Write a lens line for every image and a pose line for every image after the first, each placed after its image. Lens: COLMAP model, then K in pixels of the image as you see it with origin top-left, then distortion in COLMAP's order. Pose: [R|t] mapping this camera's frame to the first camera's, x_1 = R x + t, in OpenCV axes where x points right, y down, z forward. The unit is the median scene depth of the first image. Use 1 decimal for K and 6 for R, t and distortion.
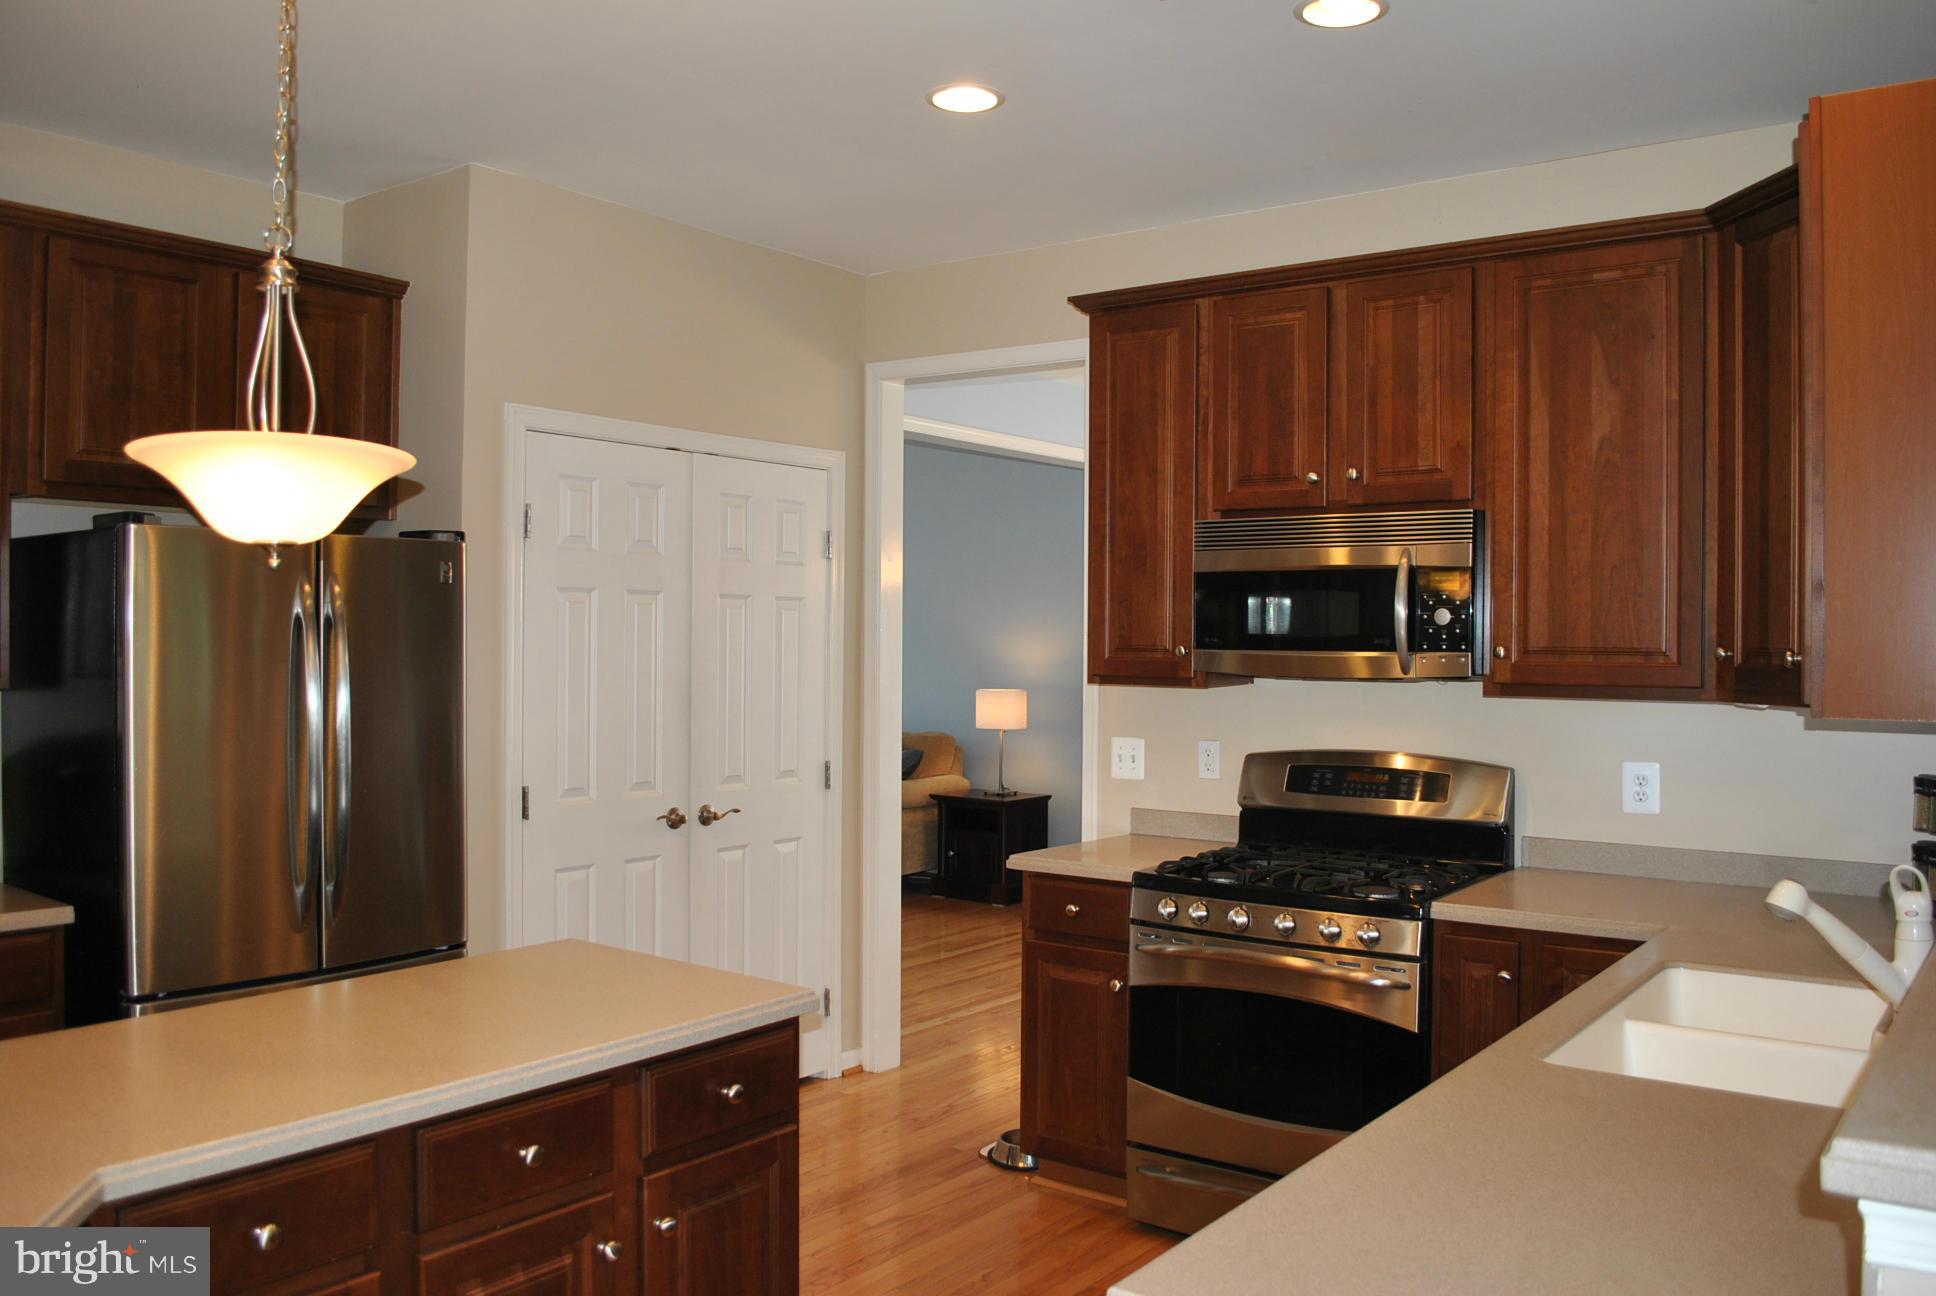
lens RADIAL K [[1527.3, 0, 968.8], [0, 1527.3, 647.0], [0, 0, 1]] dist [-0.071232, -0.007171]
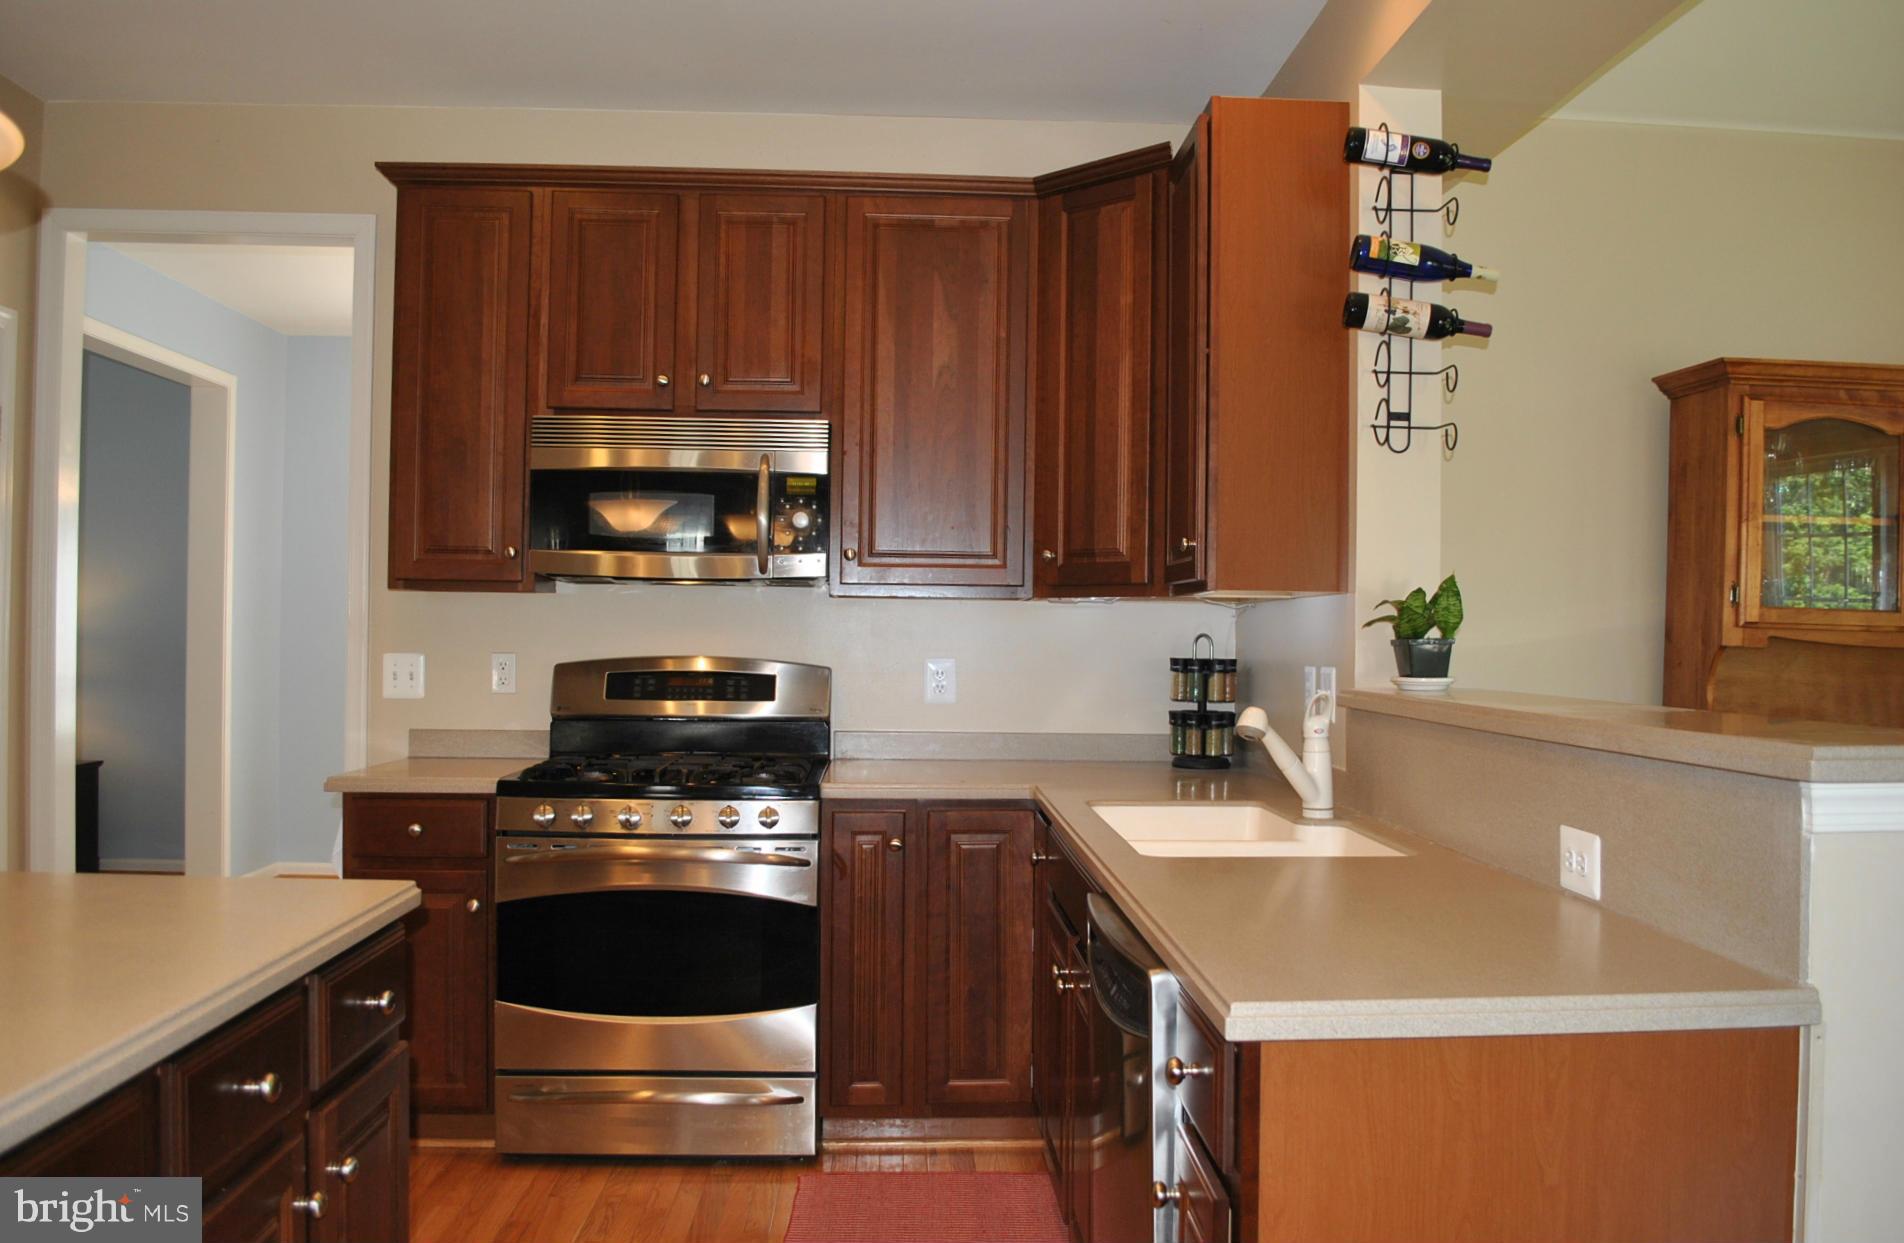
lens RADIAL K [[1538.3, 0, 967.4], [0, 1538.3, 627.3], [0, 0, 1]] dist [-0.081057, 0.014196]
pose [[0.763572, 0.005139, 0.645703, -0.275571], [-0.003135, 0.999986, -0.004252, 0.056135], [-0.645716, 0.001222, 0.763577, 0.097889]]
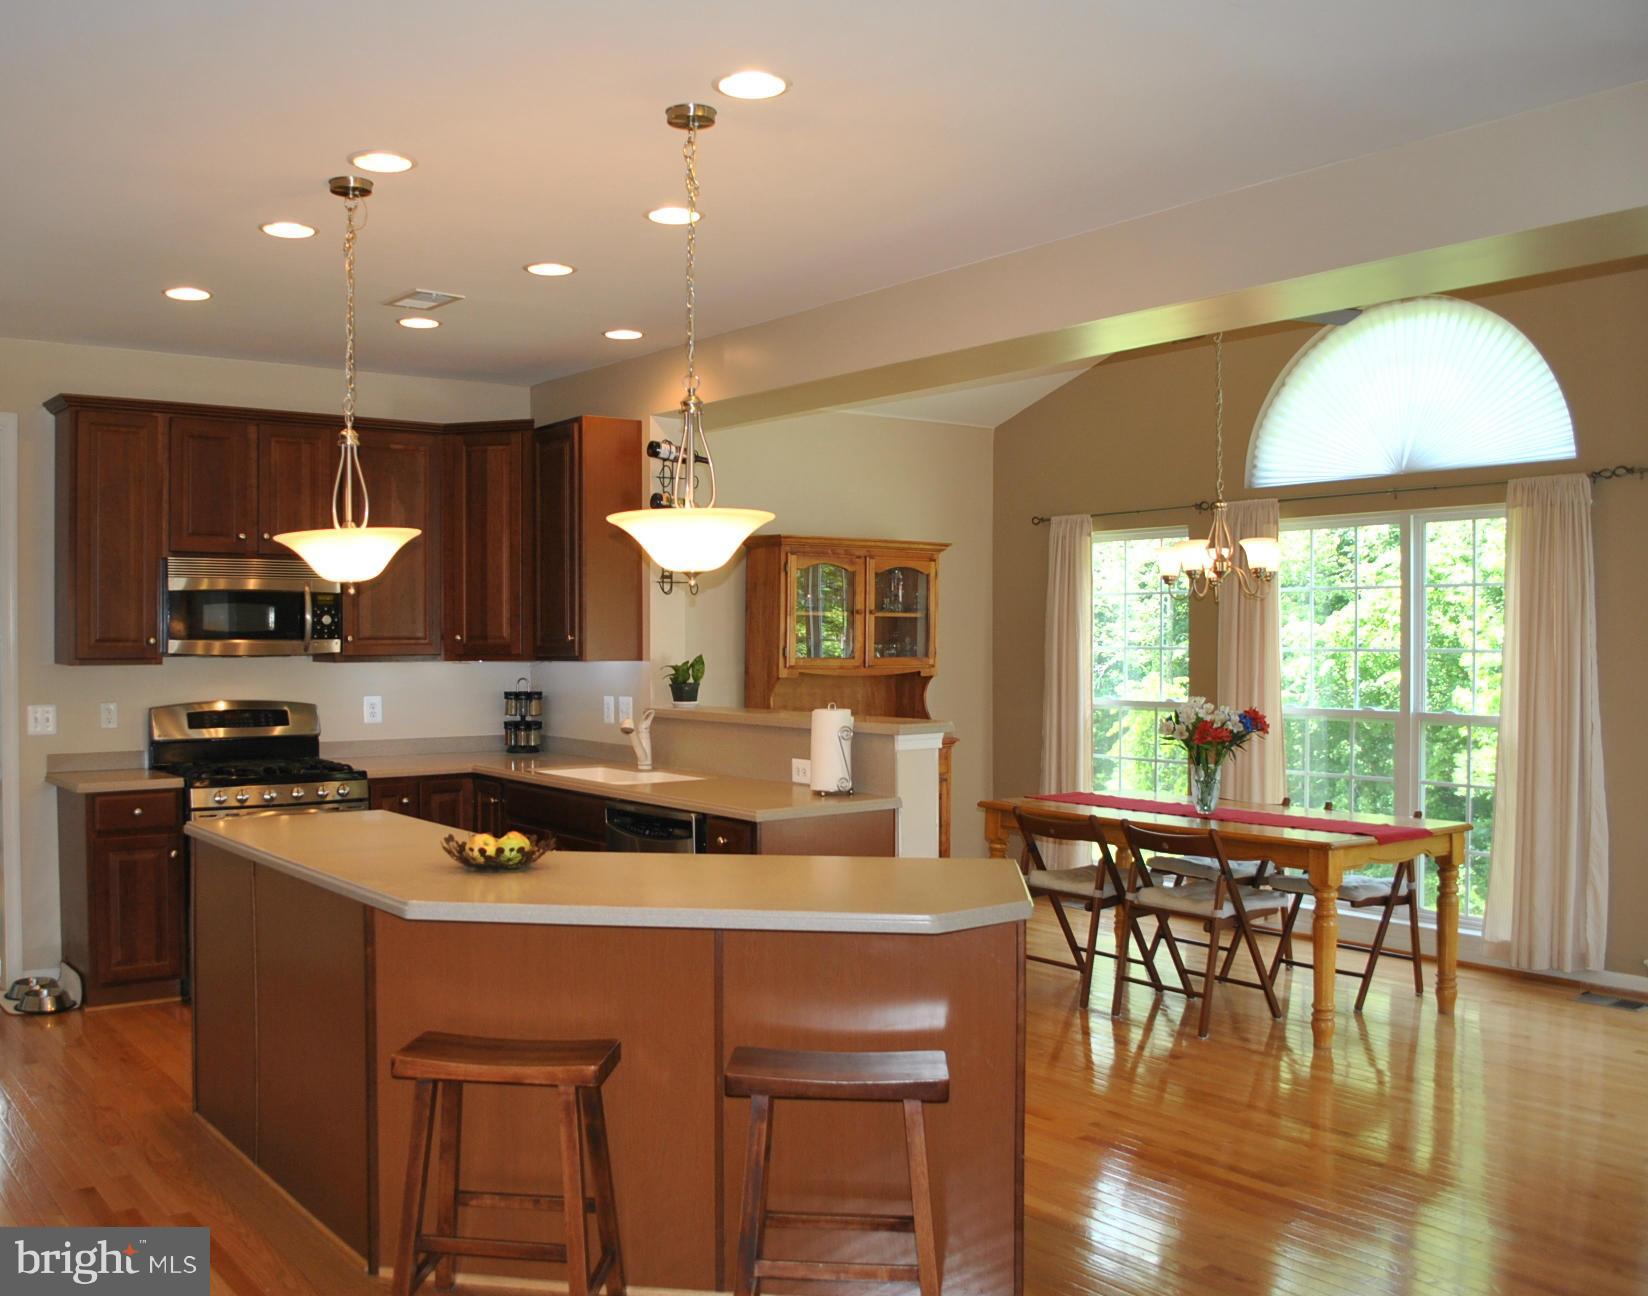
lens RADIAL K [[1488.1, 0, 720.1], [0, 1488.1, 652.8], [0, 0, 1]] dist [-0.068477, 0.000000]
pose [[0.318925, -0.017124, 0.947625, -1.154455], [0.011744, 0.999831, 0.014115, 0.000081], [-0.947707, 0.006628, 0.319073, -0.018945]]
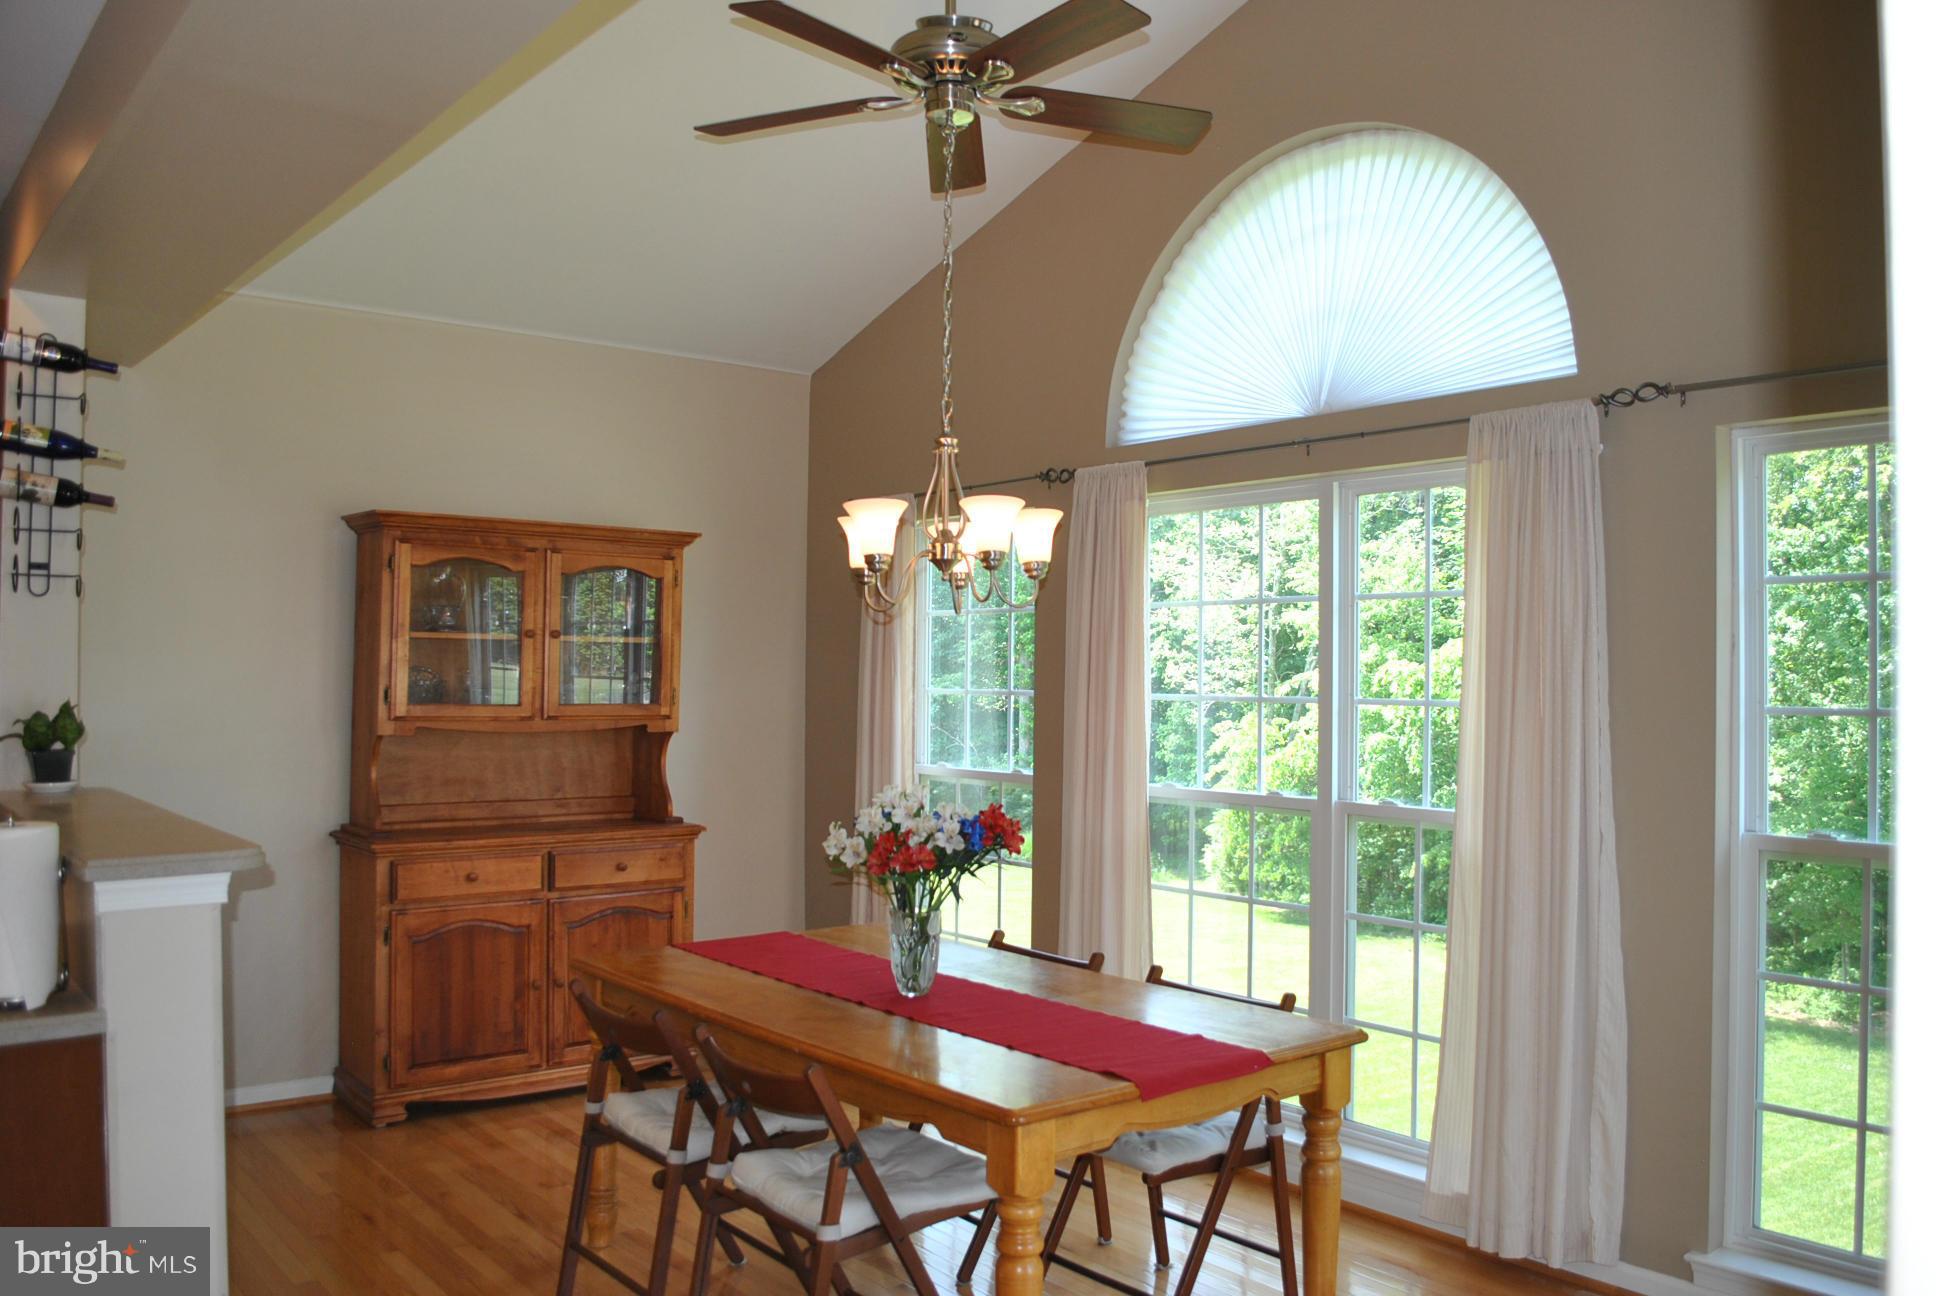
lens RADIAL K [[1527.3, 0, 963.2], [0, 1527.3, 659.3], [0, 0, 1]] dist [-0.071232, -0.007171]
pose [[0.240999, 0.003348, 0.970520, -0.367027], [0.003236, 0.999986, -0.004253, 0.004594], [-0.970520, 0.004165, 0.240985, -0.254126]]
